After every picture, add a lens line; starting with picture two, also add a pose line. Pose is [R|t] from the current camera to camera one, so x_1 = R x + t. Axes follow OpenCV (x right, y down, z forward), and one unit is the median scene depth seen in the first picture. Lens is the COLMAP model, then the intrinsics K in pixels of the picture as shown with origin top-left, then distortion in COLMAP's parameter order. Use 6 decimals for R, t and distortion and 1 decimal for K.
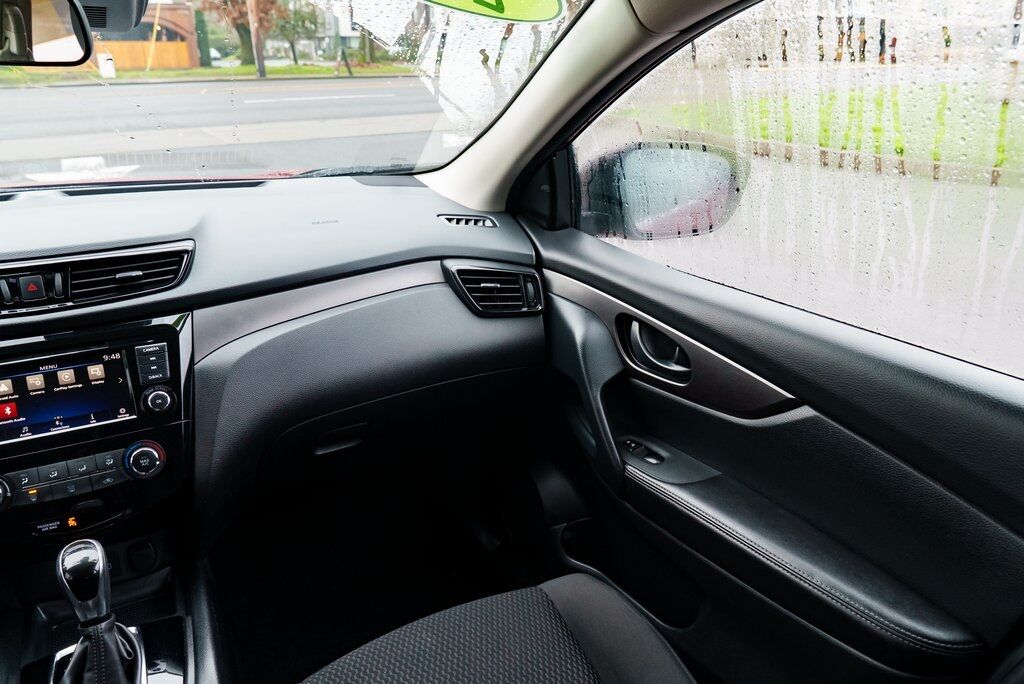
lens RADIAL K [[694.6, 0, 509.8], [0, 694.6, 347.6], [0, 0, 1]] dist [-0.010155, -0.000293]
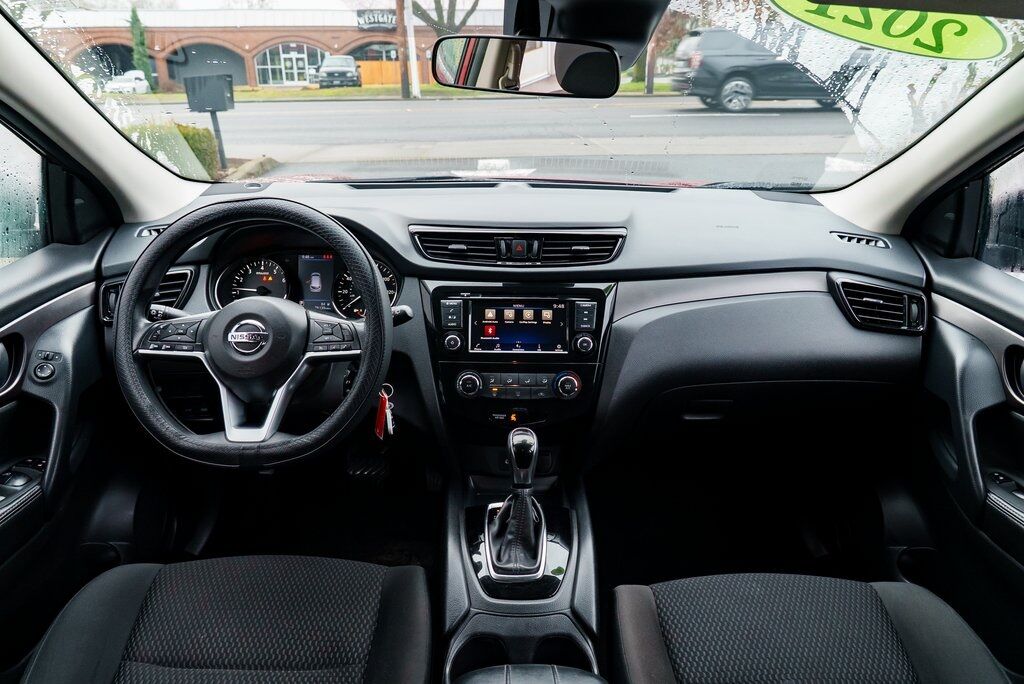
lens RADIAL K [[699.0, 0, 509.8], [0, 699.0, 347.2], [0, 0, 1]] dist [-0.034880, 0.030989]
pose [[0.875390, 0.177083, -0.449815, -0.026759], [-0.187419, 0.982037, 0.021869, 0.068332], [0.445608, 0.065160, 0.892854, -0.216938]]
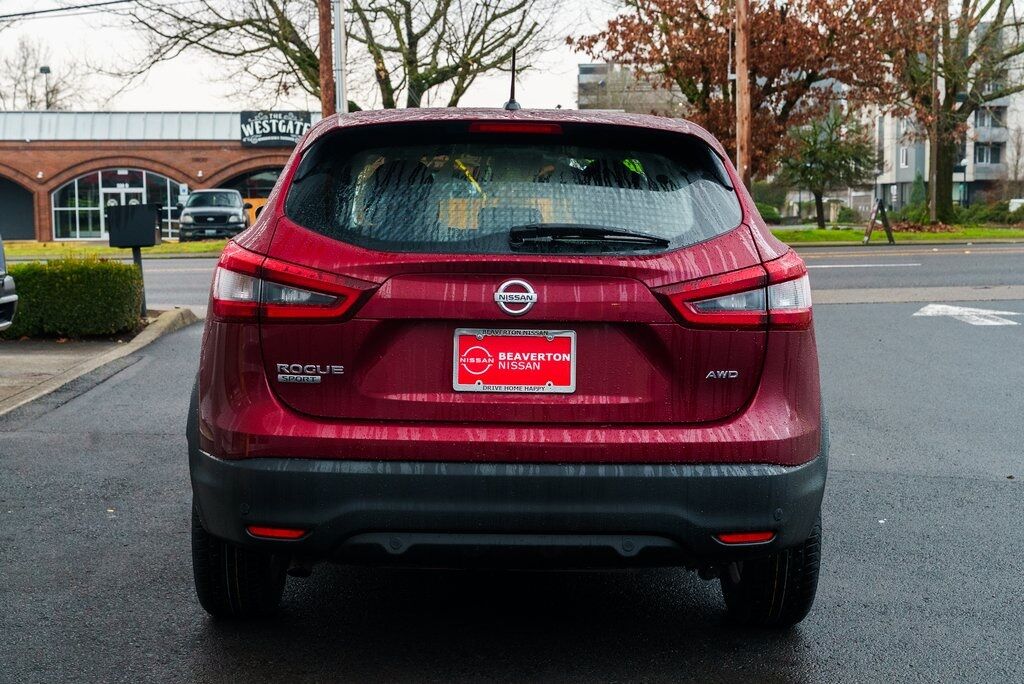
lens RADIAL K [[1442.6, 0, 512.0], [0, 1442.6, 342.0], [0, 0, 1]] dist [0.042356, 0.021096]
pose [[0.876130, 0.033783, -0.480890, 2.463744], [-0.180610, 0.947889, -0.262462, 2.014224], [0.446964, 0.316804, 0.836575, -4.287725]]
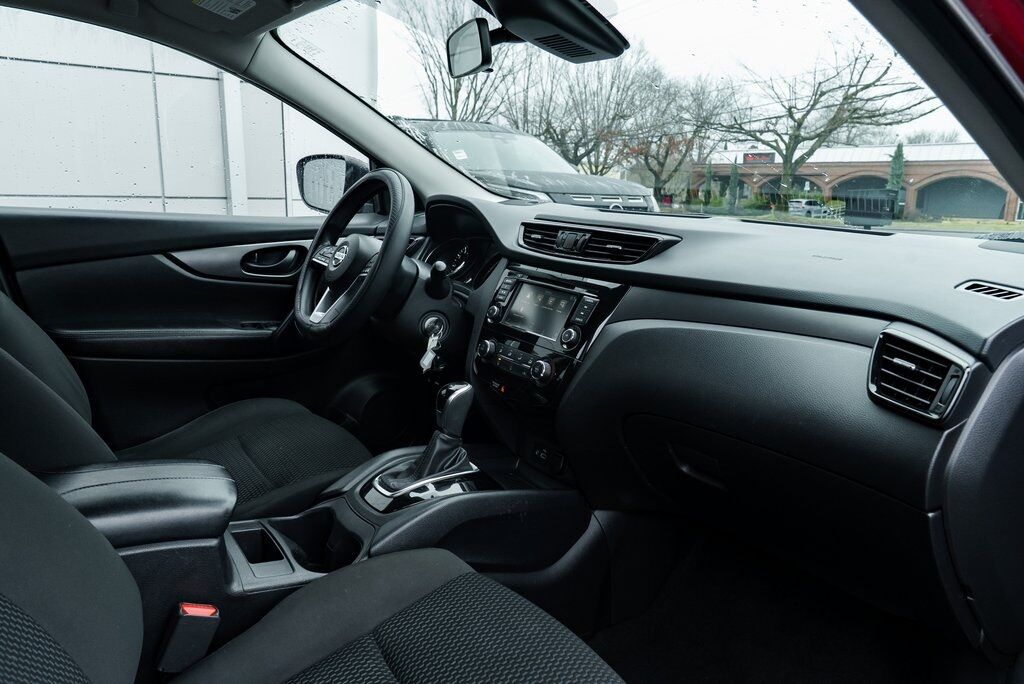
lens RADIAL K [[684.0, 0, 512.0], [0, 684.0, 342.0], [0, 0, 1]] dist [0.003557, 0.001139]
pose [[0.097639, 0.214010, -0.971940, 0.619221], [-0.416736, 0.895655, 0.155348, -0.057705], [0.903769, 0.389874, 0.176636, 0.587151]]
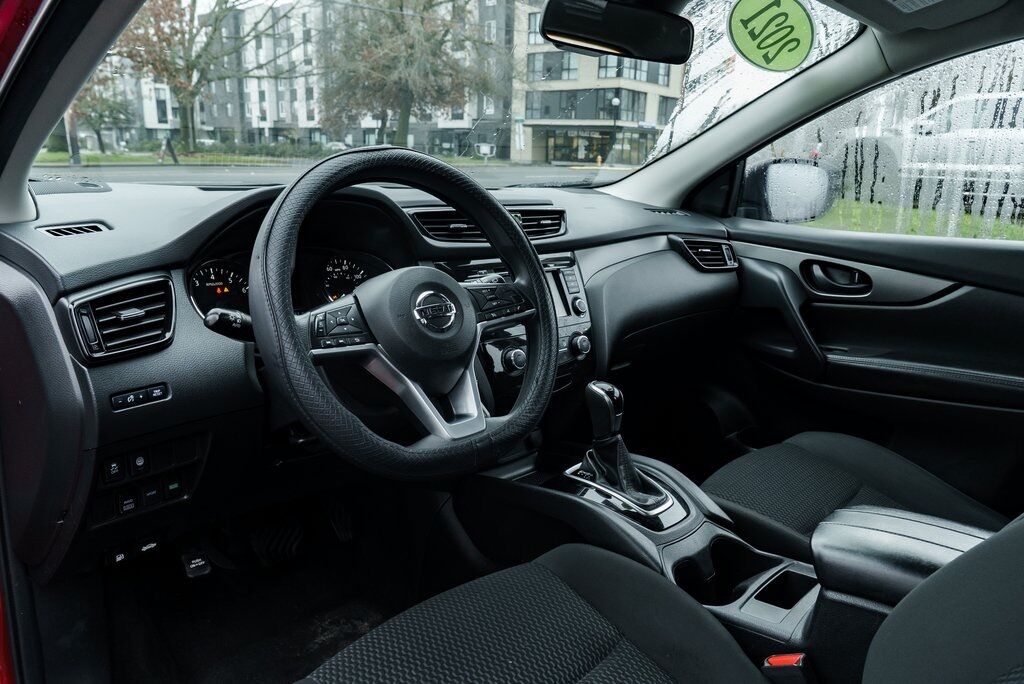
lens RADIAL K [[694.6, 0, 509.8], [0, 694.6, 347.6], [0, 0, 1]] dist [-0.010155, -0.000293]
pose [[0.967219, -0.044412, 0.250031, -0.864515], [0.075912, 0.990134, -0.117783, 0.274127], [-0.242333, 0.132902, 0.961047, -0.282709]]
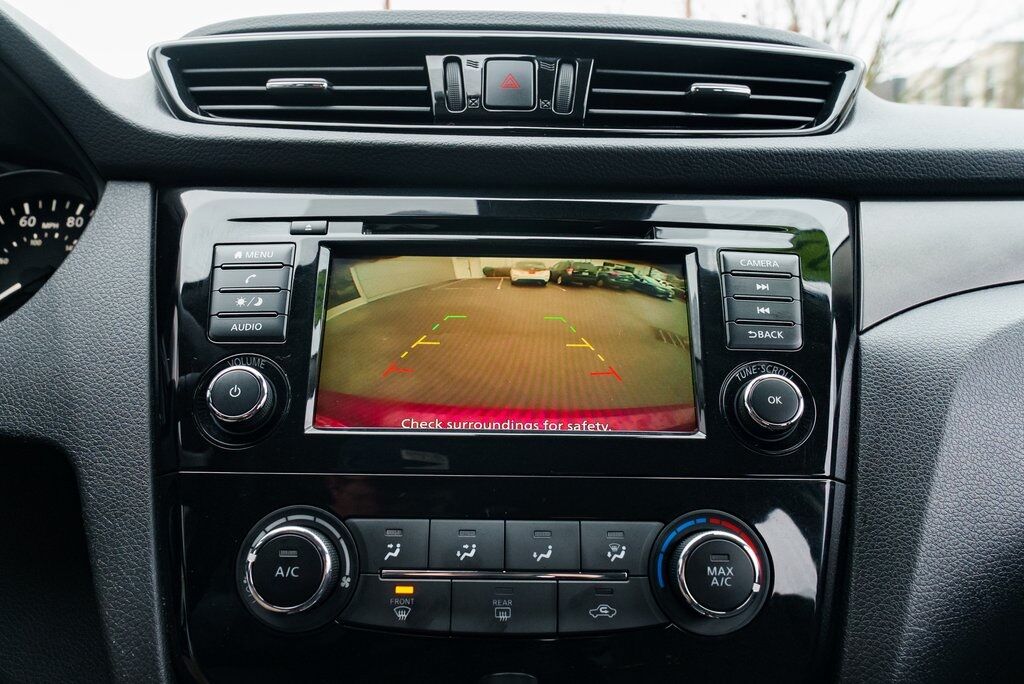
lens RADIAL K [[873.9, 0, 512.0], [0, 873.9, 342.0], [0, 0, 1]] dist [-0.005912, 0.000404]
pose [[0.872137, 0.049896, -0.486711, -0.354770], [-0.186642, 0.953488, -0.236695, 0.146293], [0.452263, 0.297271, 0.840885, 0.503609]]
